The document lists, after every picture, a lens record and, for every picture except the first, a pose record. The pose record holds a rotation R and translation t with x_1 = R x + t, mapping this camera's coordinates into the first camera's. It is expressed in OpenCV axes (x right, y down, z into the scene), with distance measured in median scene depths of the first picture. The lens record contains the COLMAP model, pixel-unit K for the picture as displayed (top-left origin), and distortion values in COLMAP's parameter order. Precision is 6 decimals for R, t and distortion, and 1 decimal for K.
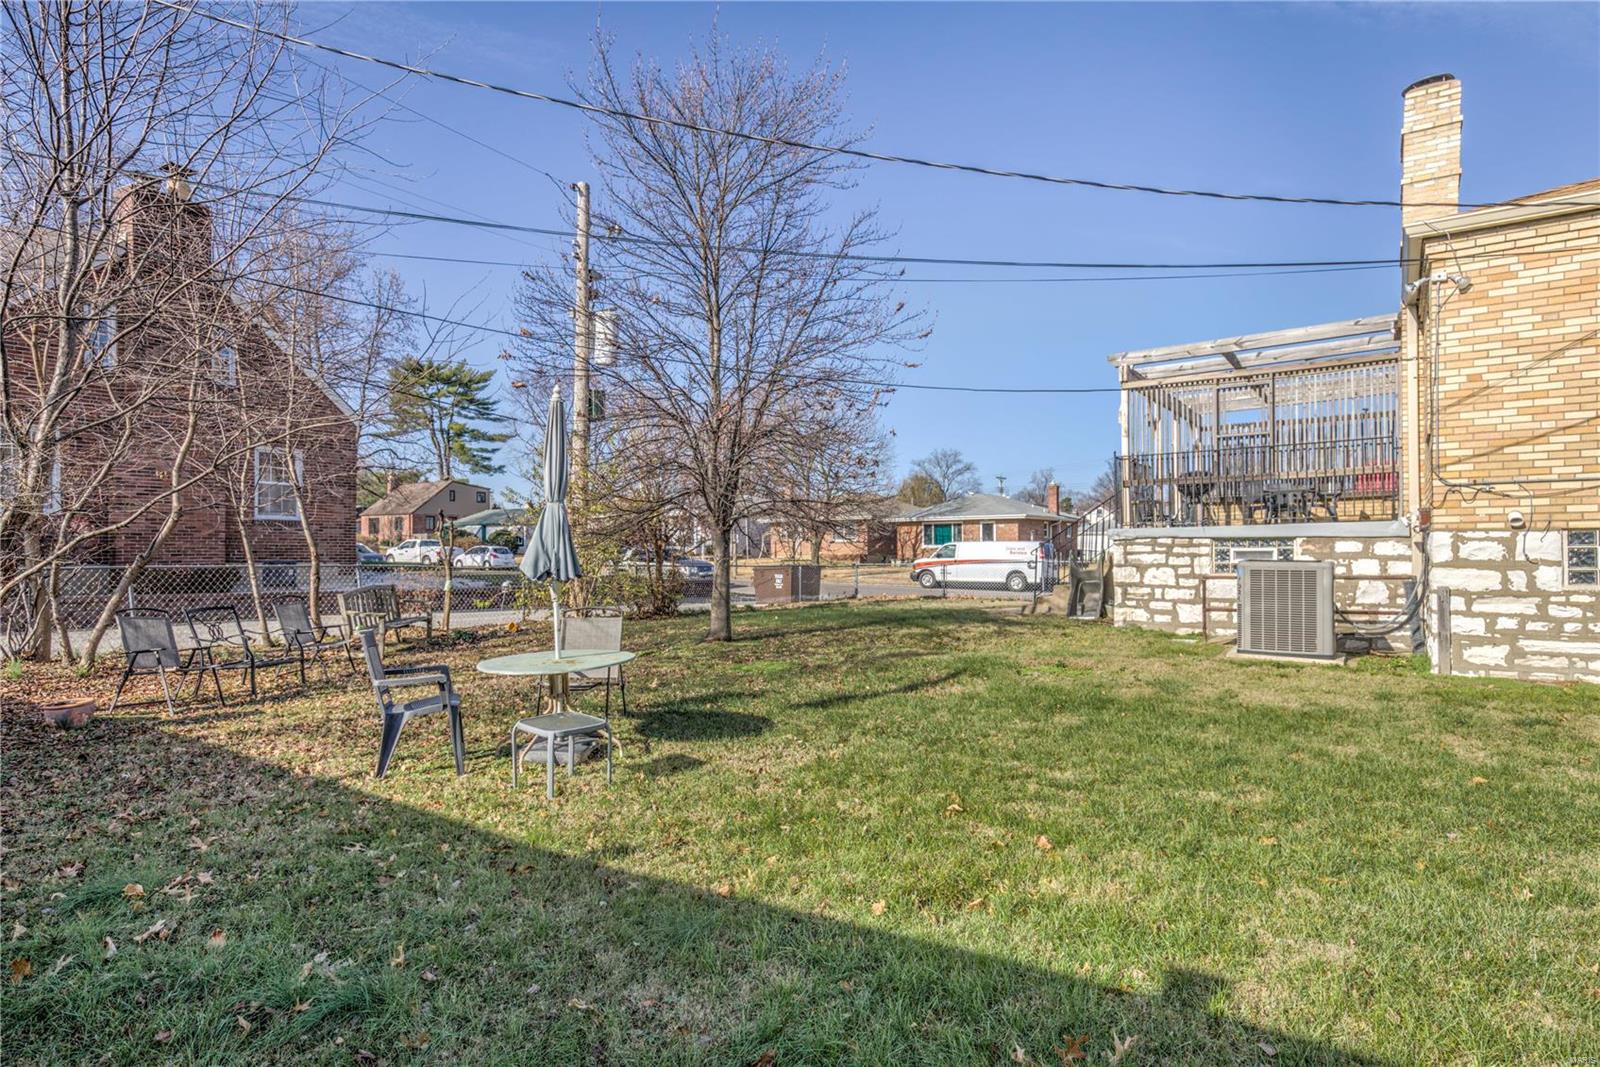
lens RADIAL K [[873.6, 0, 810.9], [0, 873.6, 537.6], [0, 0, 1]] dist [0.006124, 0.006107]
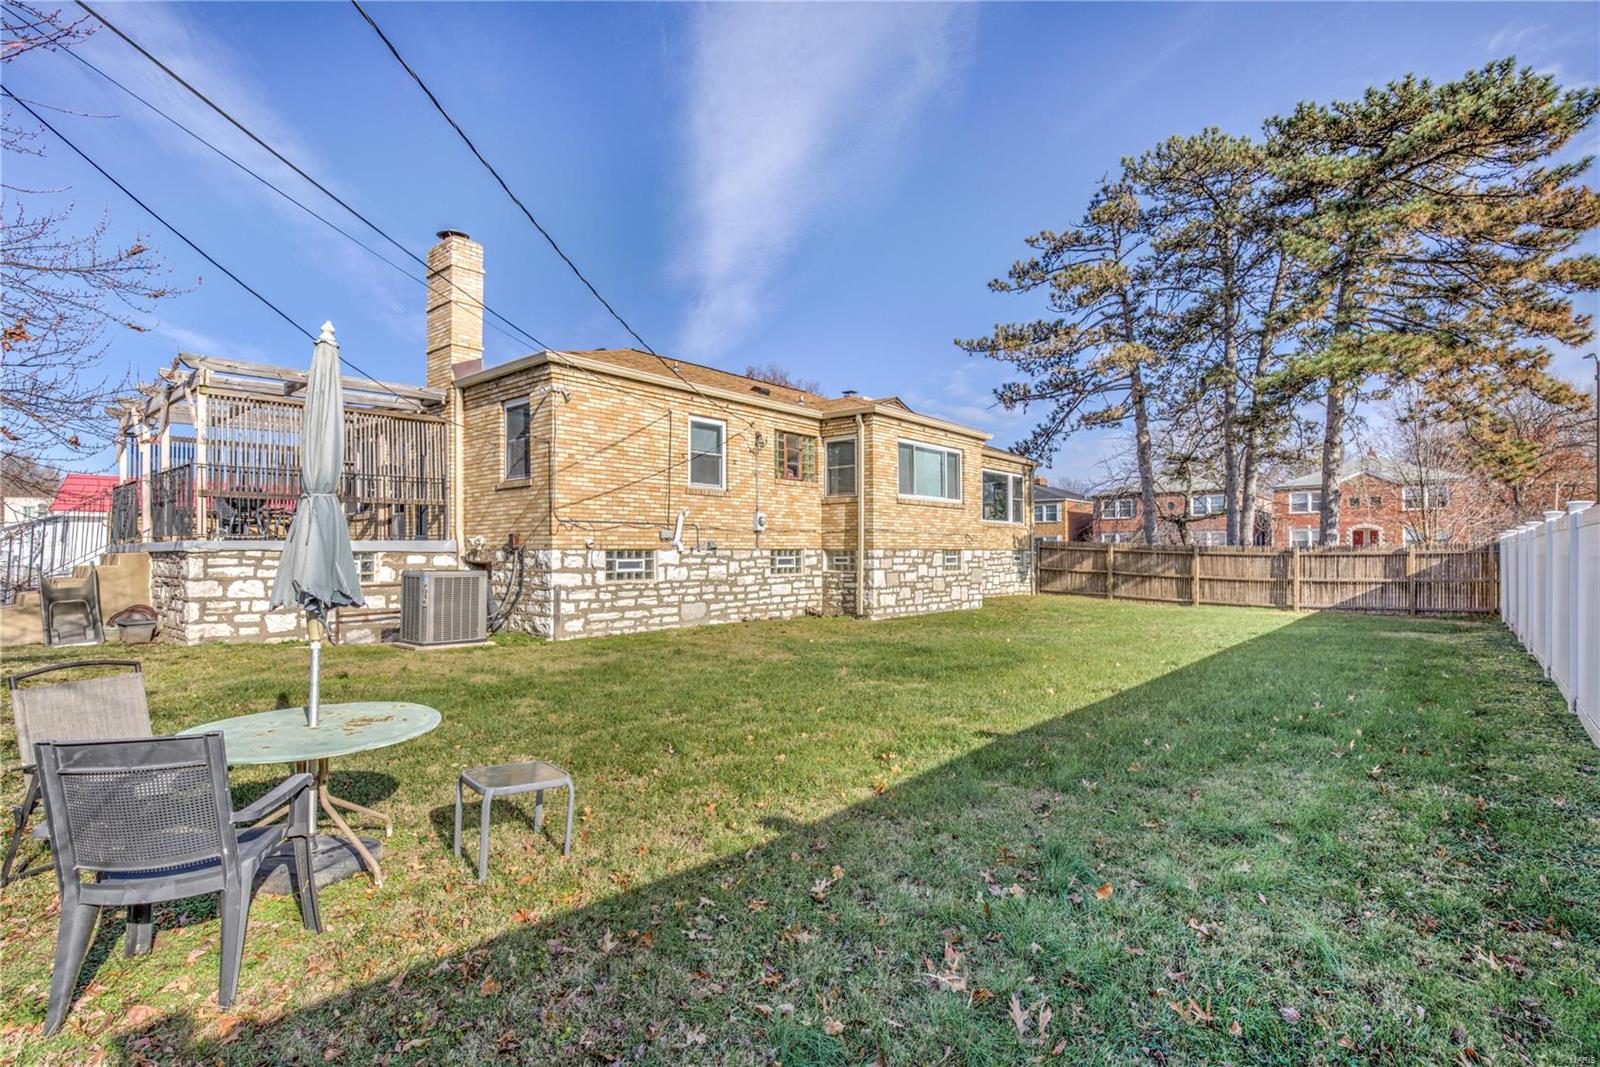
lens RADIAL K [[739.2, 0, 813.4], [0, 739.2, 539.0], [0, 0, 1]] dist [-0.010449, 0.001418]
pose [[0.138957, 0.027324, 0.989921, -0.391775], [-0.009440, 0.999610, -0.026266, 0.003036], [-0.990253, -0.005695, 0.139161, 0.266652]]
